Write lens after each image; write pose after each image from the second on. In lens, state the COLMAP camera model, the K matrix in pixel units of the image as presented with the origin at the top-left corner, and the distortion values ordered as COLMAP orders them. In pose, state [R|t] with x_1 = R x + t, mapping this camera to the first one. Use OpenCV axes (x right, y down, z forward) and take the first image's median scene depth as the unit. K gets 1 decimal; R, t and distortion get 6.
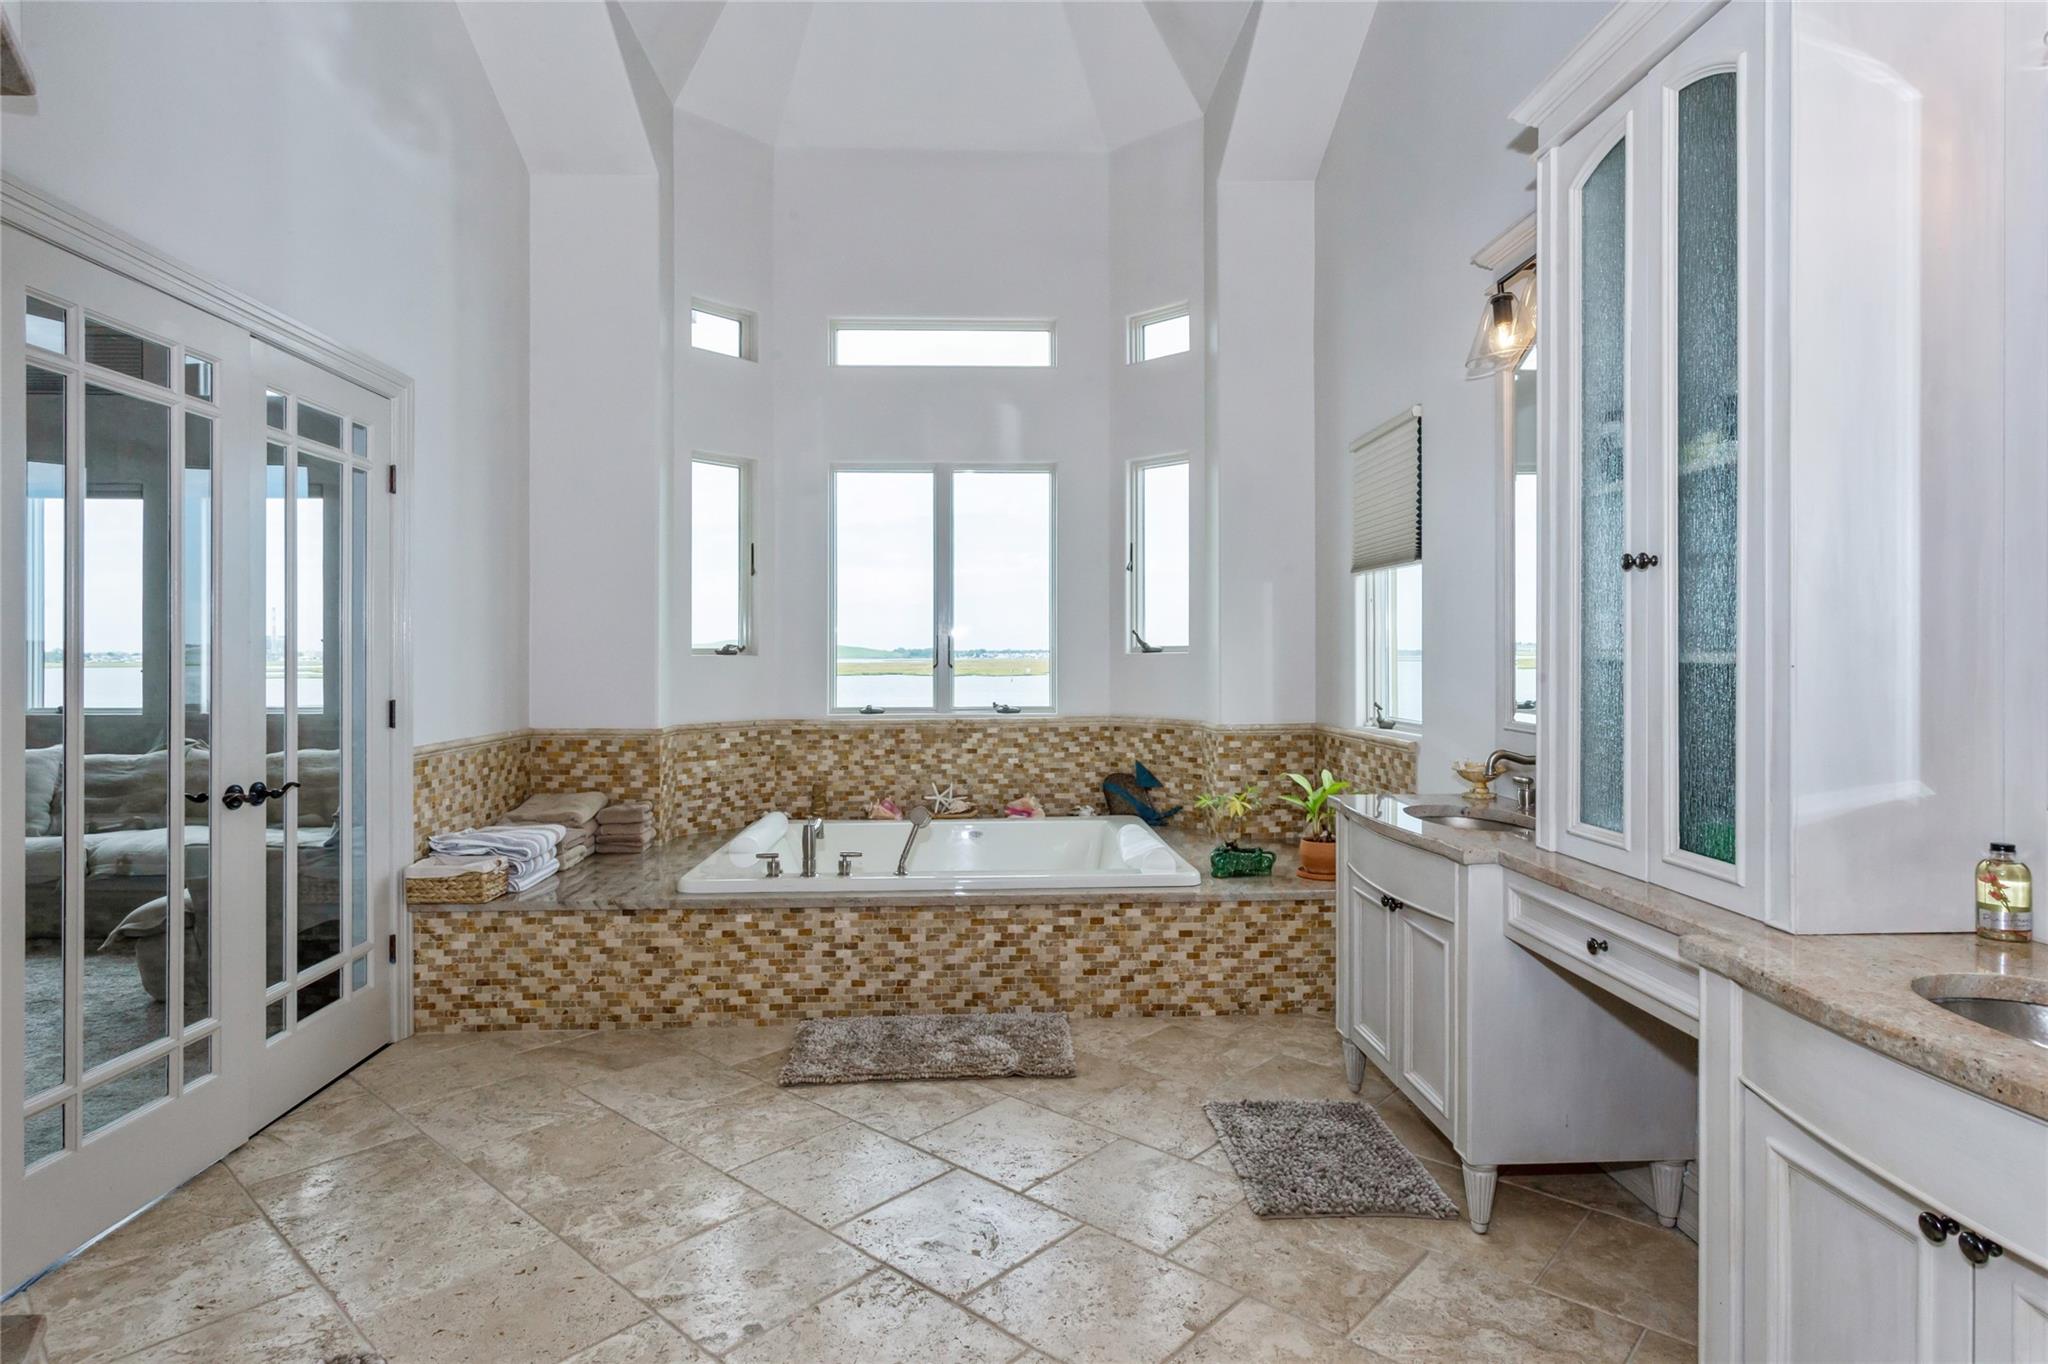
lens RADIAL K [[1085.6, 0, 1027.0], [0, 1085.6, 664.5], [0, 0, 1]] dist [-0.014288, 0.005153]
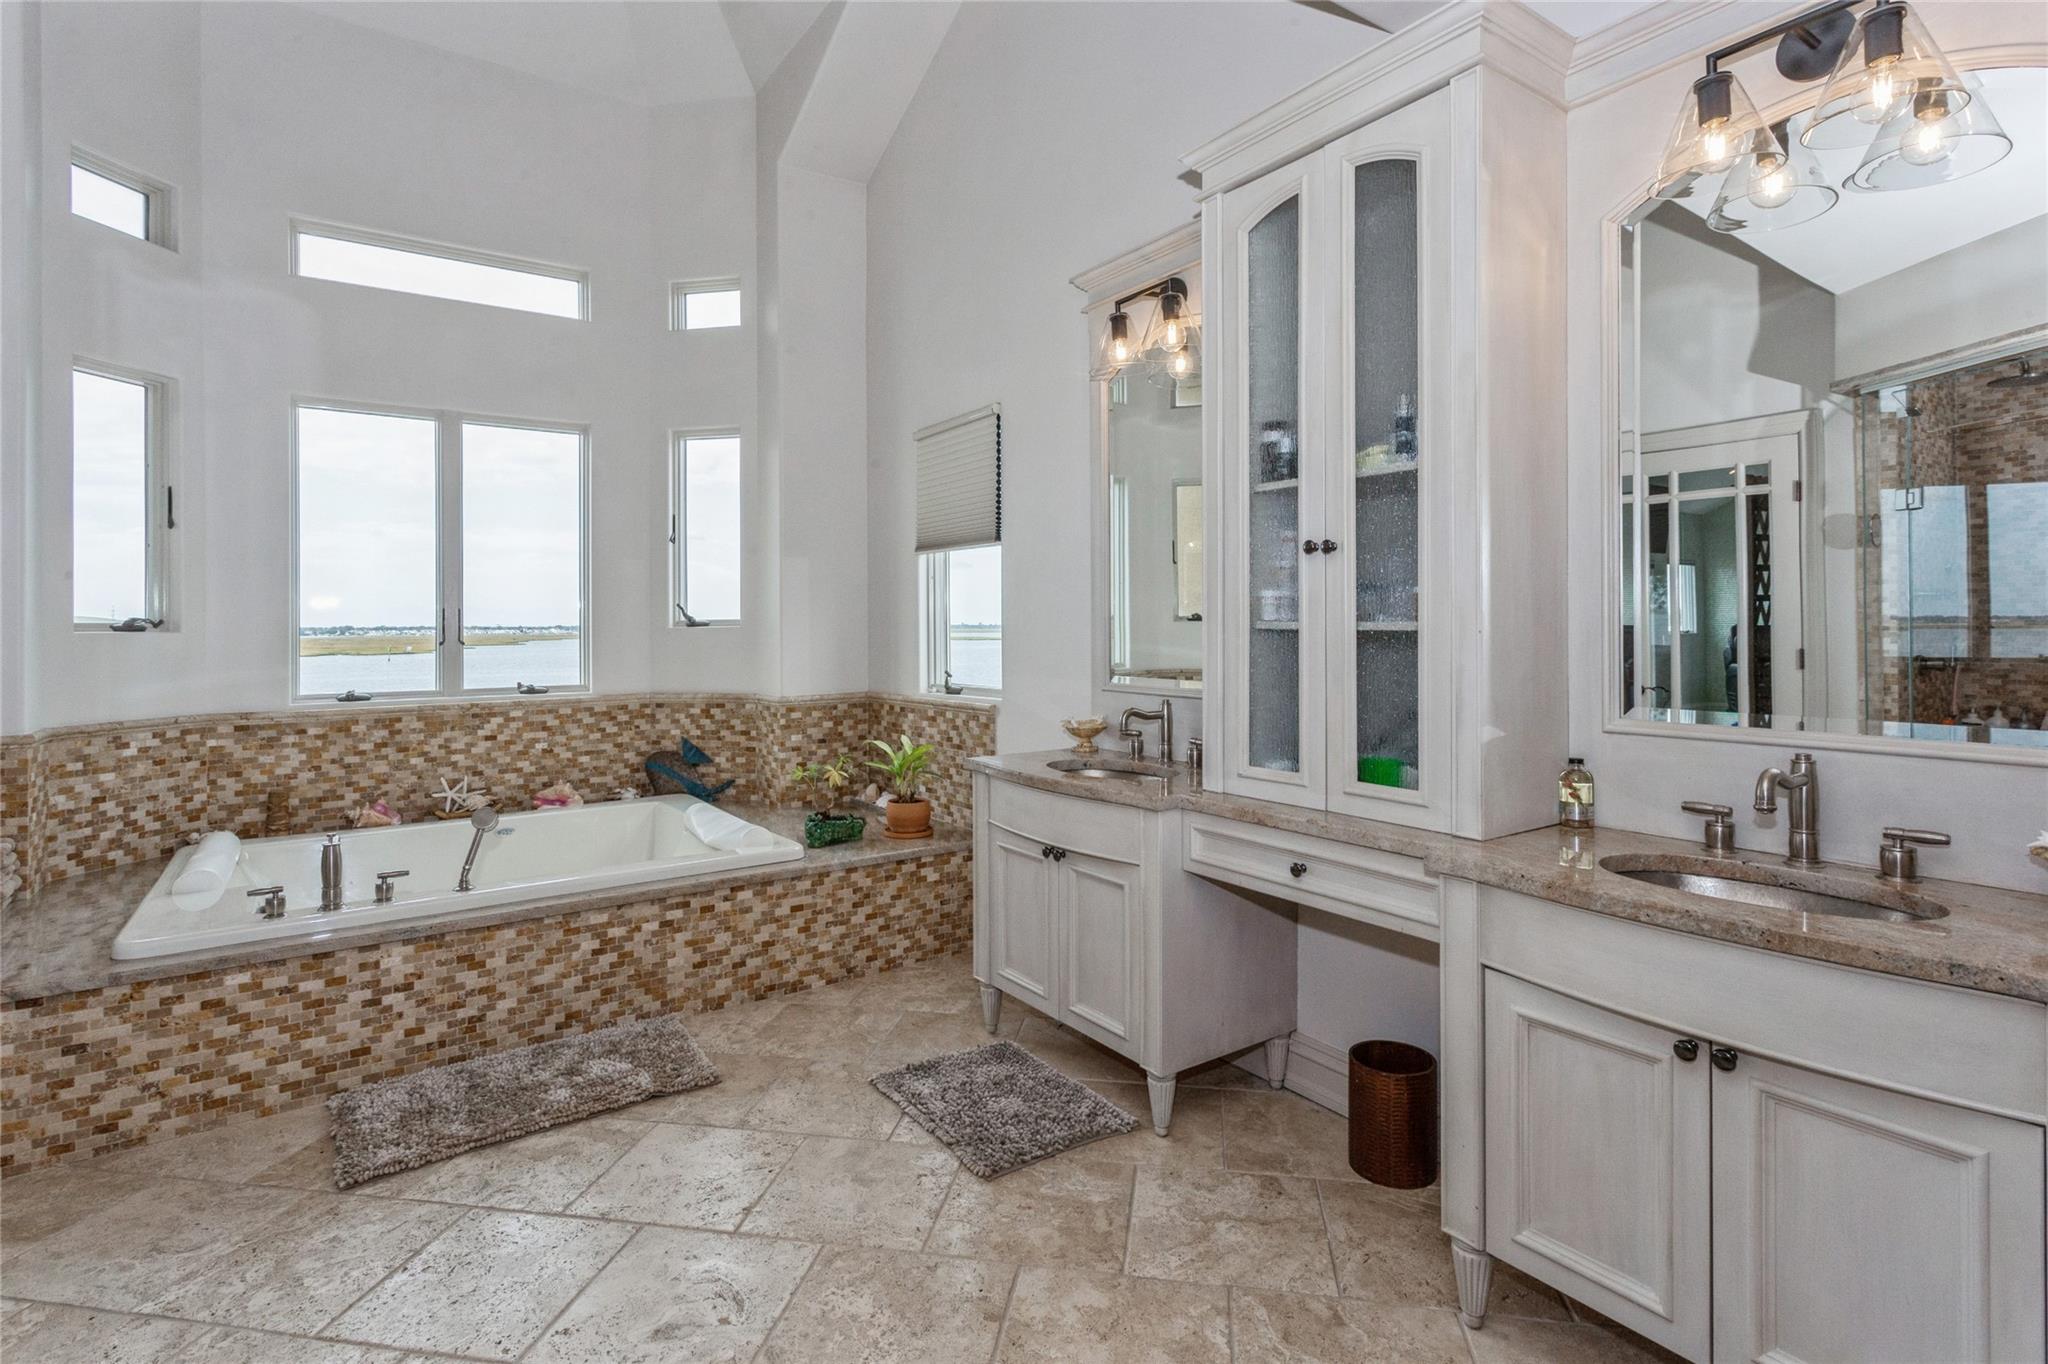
lens RADIAL K [[985.4, 0, 1023.4], [0, 985.4, 631.6], [0, 0, 1]] dist [-0.002034, 0.001385]
pose [[0.848643, -0.006742, 0.528924, -0.155025], [0.010267, 0.999940, -0.003727, 0.000113], [-0.528867, 0.008594, 0.848661, 0.123009]]
